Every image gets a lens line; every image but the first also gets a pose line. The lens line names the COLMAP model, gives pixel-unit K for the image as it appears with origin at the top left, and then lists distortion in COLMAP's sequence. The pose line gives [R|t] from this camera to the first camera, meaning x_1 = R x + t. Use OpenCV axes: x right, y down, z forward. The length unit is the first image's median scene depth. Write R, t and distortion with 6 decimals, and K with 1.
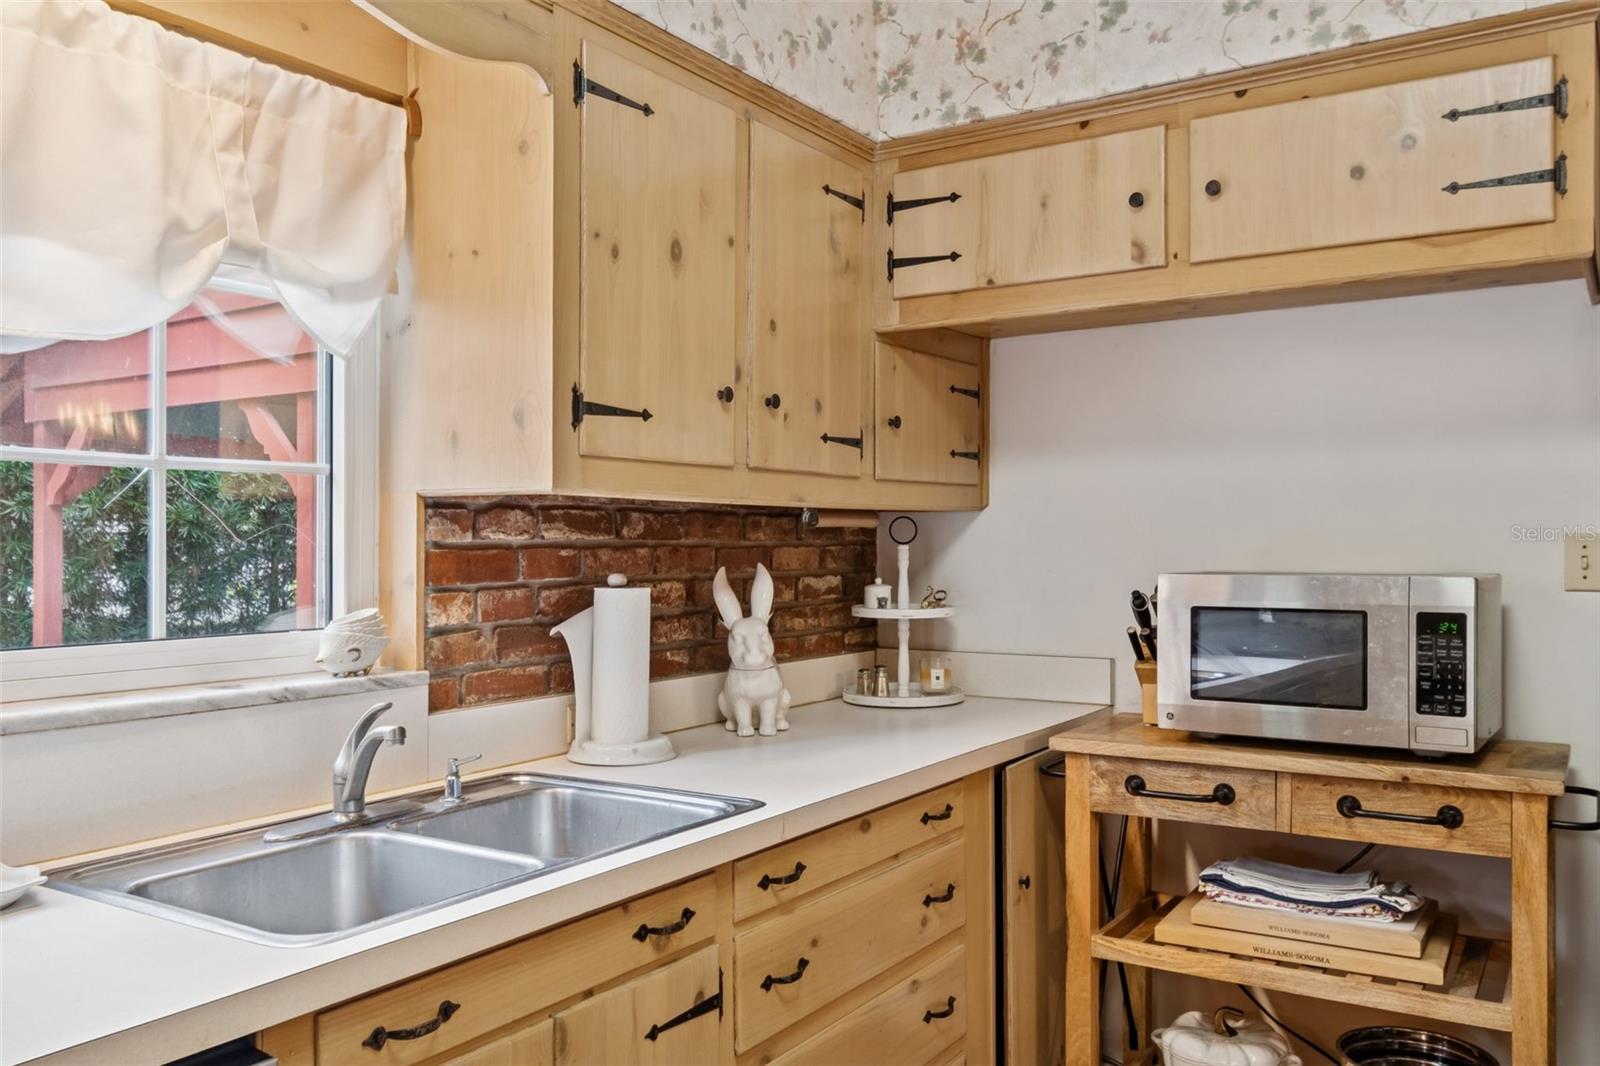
lens RADIAL K [[1286.0, 0, 800.0], [0, 1286.0, 533.0], [0, 0, 1]] dist [-0.007887, -0.006263]
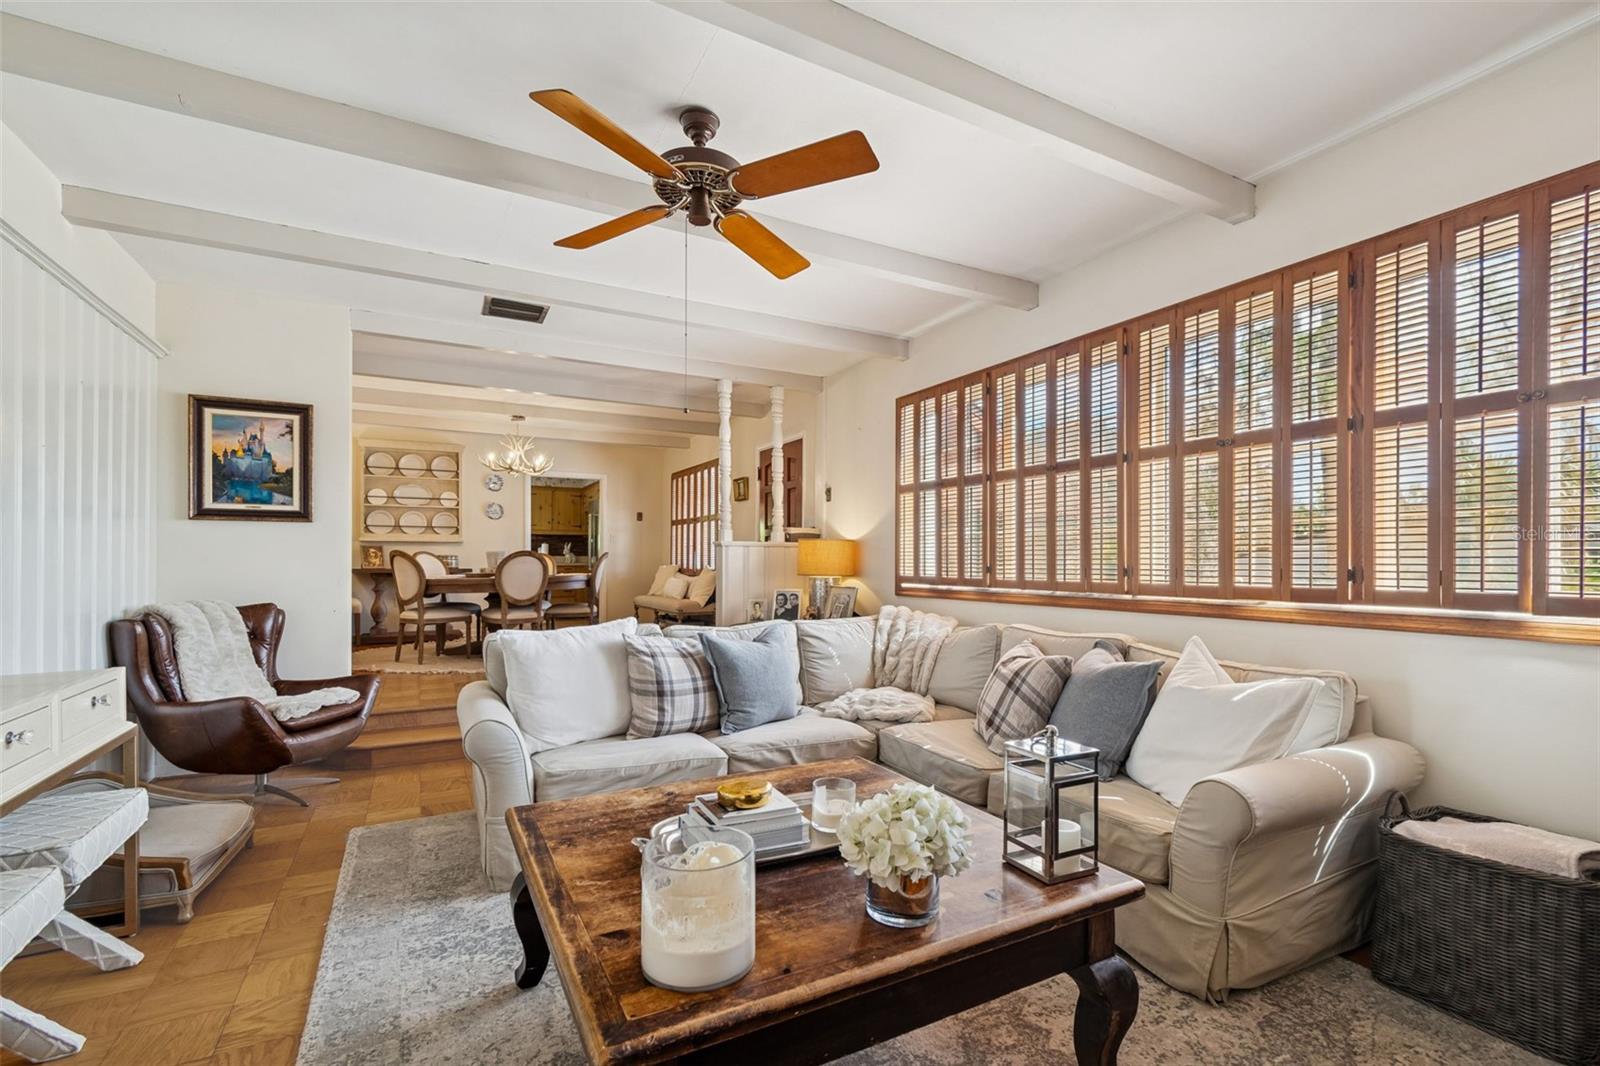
lens RADIAL K [[725.3, 0, 824.1], [0, 725.3, 562.6], [0, 0, 1]] dist [-0.000051, -0.000682]
pose [[0.888788, 0.000362, -0.458319, 3.971357], [0.001720, 0.999990, 0.004126, 0.159086], [0.458316, -0.004455, 0.888778, -2.646936]]
